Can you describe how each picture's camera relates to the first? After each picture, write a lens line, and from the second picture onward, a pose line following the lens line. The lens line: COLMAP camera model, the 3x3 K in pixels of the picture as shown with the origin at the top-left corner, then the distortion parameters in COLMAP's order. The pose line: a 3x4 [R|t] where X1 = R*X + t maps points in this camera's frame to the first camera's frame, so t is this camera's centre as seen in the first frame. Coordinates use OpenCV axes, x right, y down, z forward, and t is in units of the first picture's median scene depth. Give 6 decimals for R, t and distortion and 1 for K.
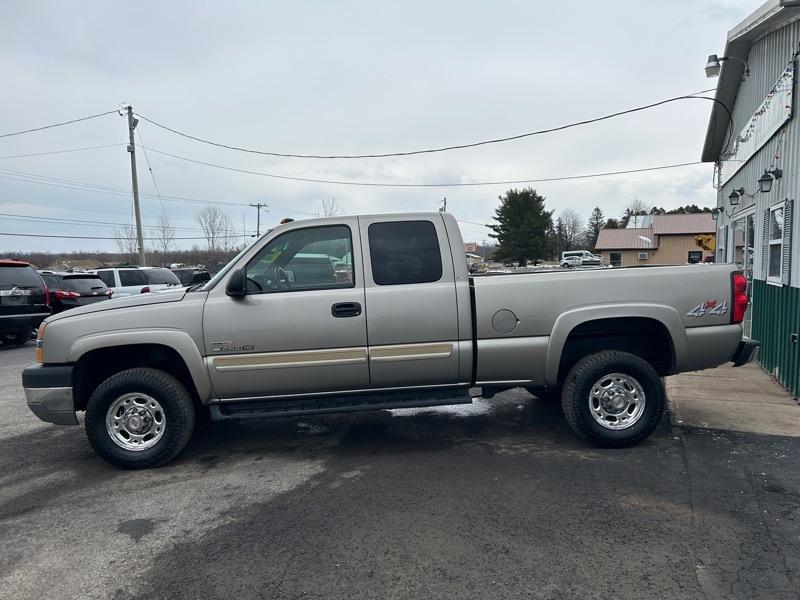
lens RADIAL K [[595.1, 0, 400.0], [0, 595.1, 300.0], [0, 0, 1]] dist [0.070651, -0.087103]
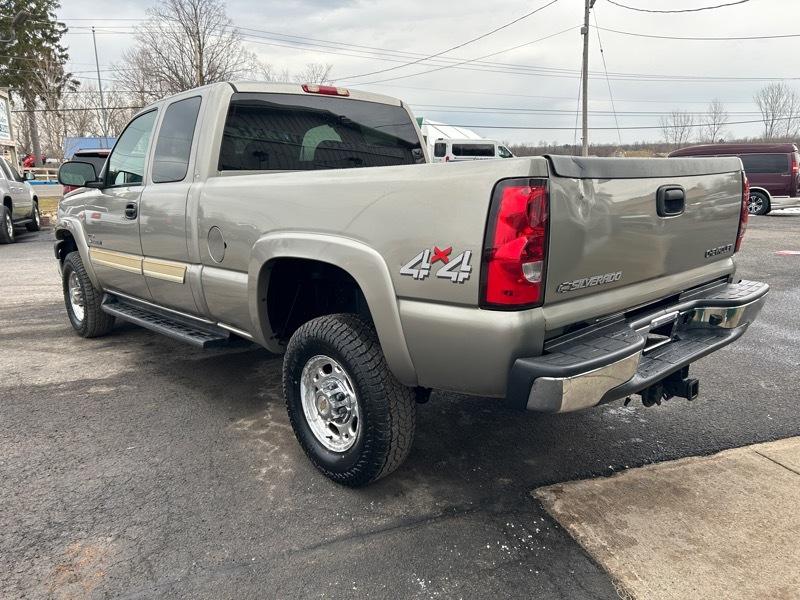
lens RADIAL K [[599.5, 0, 400.0], [0, 599.5, 300.0], [0, 0, 1]] dist [0.054207, -0.062892]
pose [[0.651230, 0.172739, -0.738959, 0.821968], [-0.040480, 0.980270, 0.193474, -0.043684], [0.757800, -0.096083, 0.645374, 0.694147]]
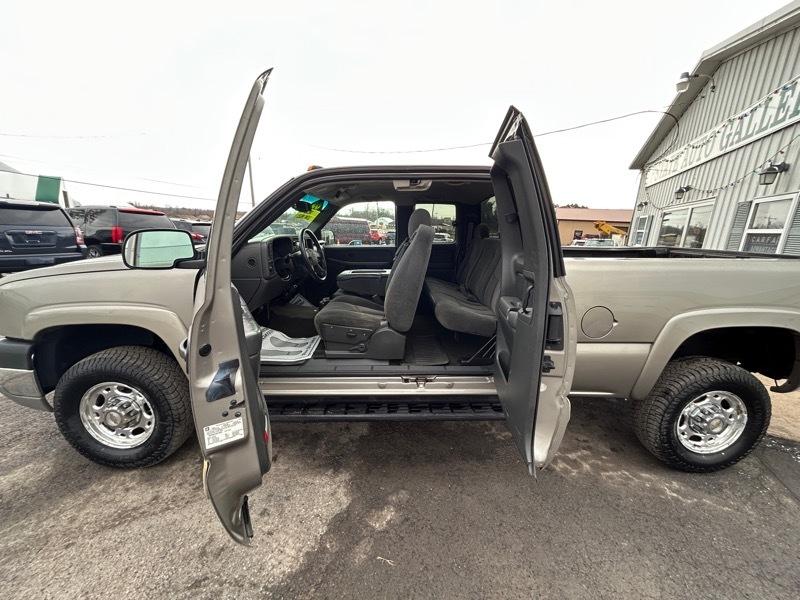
lens RADIAL K [[324.8, 0, 400.0], [0, 324.8, 300.0], [0, 0, 1]] dist [-0.007078, 0.000187]
pose [[0.998092, 0.061519, -0.005216, -0.068845], [-0.059889, 0.985244, 0.160337, -0.039953], [0.015003, -0.159719, 0.987049, 0.589877]]
